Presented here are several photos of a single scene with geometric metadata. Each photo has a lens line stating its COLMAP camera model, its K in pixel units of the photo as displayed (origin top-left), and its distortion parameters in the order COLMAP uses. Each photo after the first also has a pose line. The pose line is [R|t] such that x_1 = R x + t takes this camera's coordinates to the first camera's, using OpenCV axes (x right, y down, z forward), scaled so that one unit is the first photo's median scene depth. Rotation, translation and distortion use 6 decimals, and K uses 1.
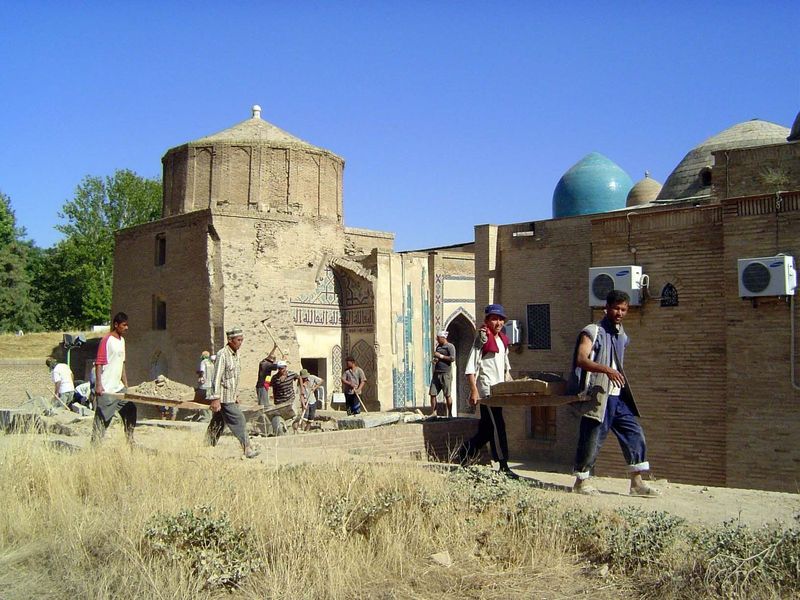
lens RADIAL K [[918.7, 0, 400.7], [0, 918.7, 300.7], [0, 0, 1]] dist [-0.128576, 0.000000]
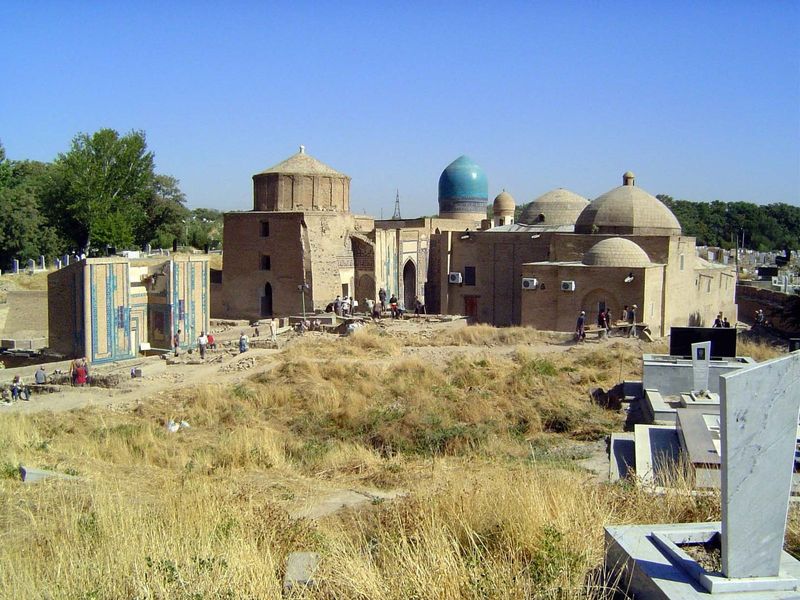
lens RADIAL K [[918.7, 0, 399.8], [0, 918.7, 299.5], [0, 0, 1]] dist [-0.128576, 0.000000]
pose [[0.973329, -0.009168, 0.229231, -0.431884], [-0.019843, 0.992092, 0.123933, -0.152866], [-0.228555, -0.125177, 0.965450, -0.953977]]
